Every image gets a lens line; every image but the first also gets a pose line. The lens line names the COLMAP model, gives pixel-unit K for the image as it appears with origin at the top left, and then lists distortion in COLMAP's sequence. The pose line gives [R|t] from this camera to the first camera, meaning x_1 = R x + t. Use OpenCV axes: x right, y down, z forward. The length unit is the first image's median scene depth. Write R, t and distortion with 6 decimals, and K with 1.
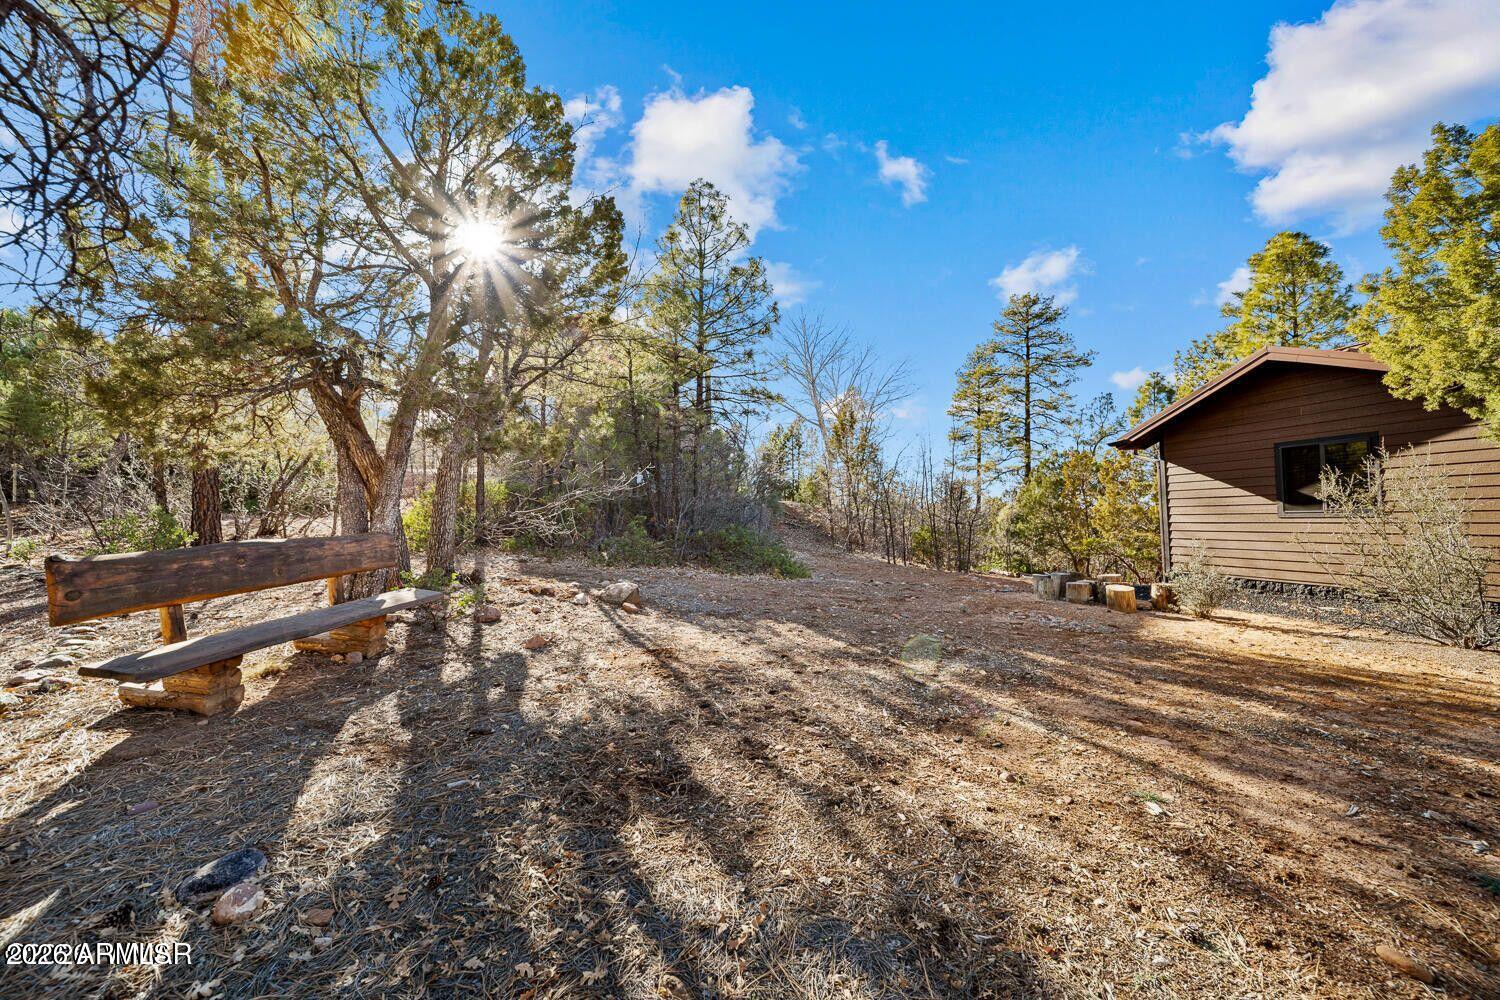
lens RADIAL K [[527.2, 0, 756.7], [0, 527.2, 497.1], [0, 0, 1]] dist [0.013909, -0.003480]
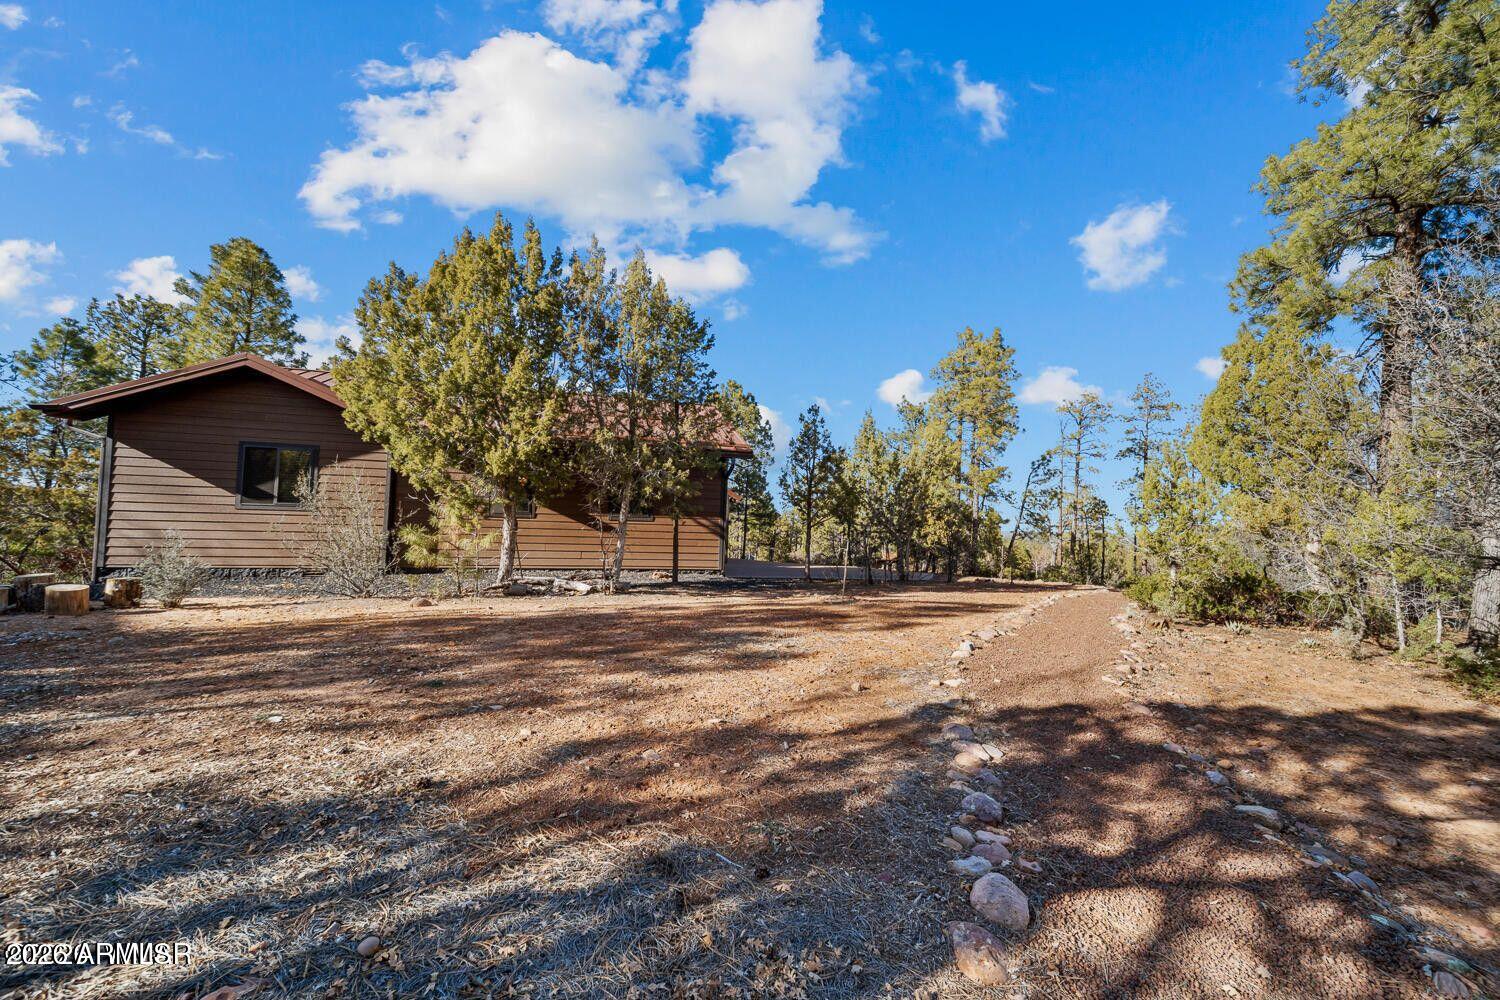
lens RADIAL K [[527.2, 0, 756.7], [0, 527.2, 497.1], [0, 0, 1]] dist [0.013909, -0.003480]
pose [[-0.032086, 0.054562, 0.997995, -0.187033], [-0.073157, 0.995702, -0.056789, -0.002248], [-0.996804, -0.074832, -0.027957, -0.045211]]
